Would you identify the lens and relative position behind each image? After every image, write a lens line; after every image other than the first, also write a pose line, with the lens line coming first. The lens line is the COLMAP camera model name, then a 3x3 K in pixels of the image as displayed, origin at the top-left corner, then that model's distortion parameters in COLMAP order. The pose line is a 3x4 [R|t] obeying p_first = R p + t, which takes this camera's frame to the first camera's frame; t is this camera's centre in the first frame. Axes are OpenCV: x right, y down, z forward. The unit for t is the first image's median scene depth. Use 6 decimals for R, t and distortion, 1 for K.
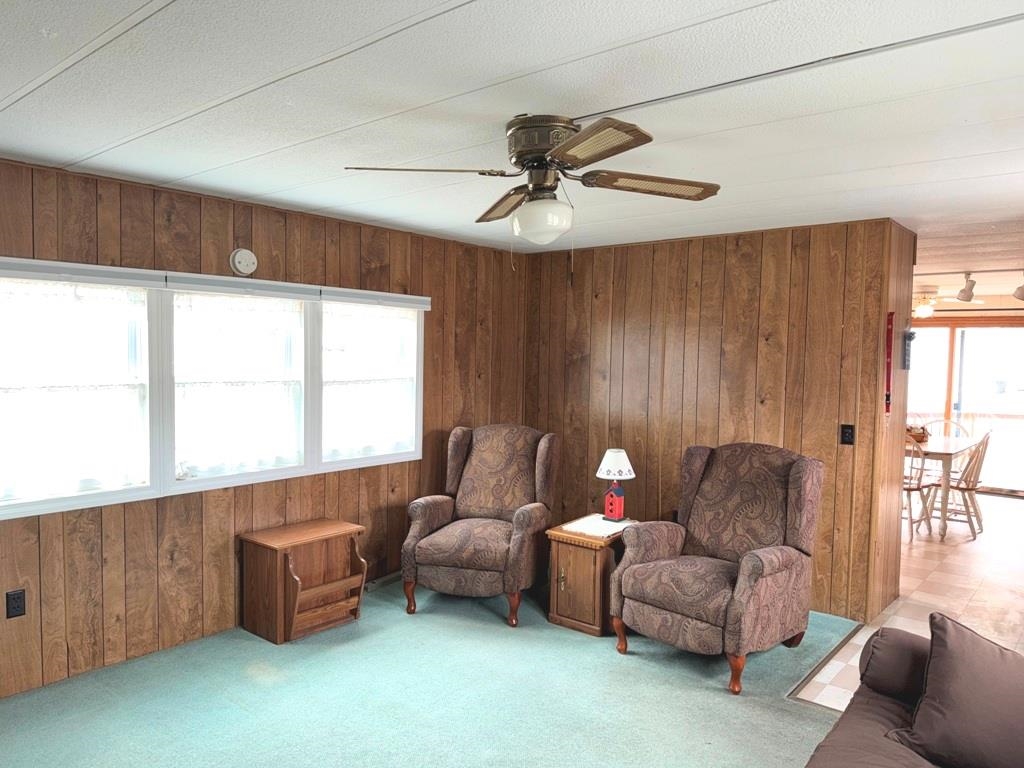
lens RADIAL K [[721.6, 0, 512.0], [0, 721.6, 384.0], [0, 0, 1]] dist [0.114407, -0.196225]
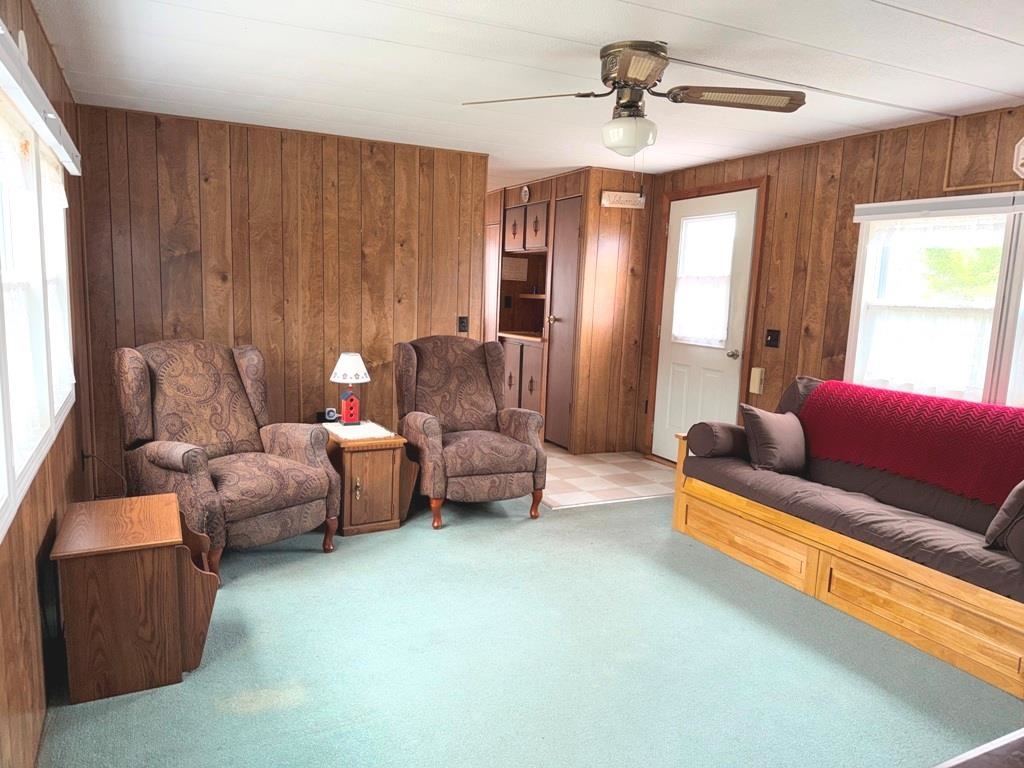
lens RADIAL K [[713.4, 0, 512.0], [0, 713.4, 398.6], [0, 0, 1]] dist [0.115962, -0.192383]
pose [[0.387200, -0.150185, 0.909682, -0.643393], [0.014297, 0.987503, 0.156948, 0.001731], [-0.921885, -0.047764, 0.384508, 0.405636]]
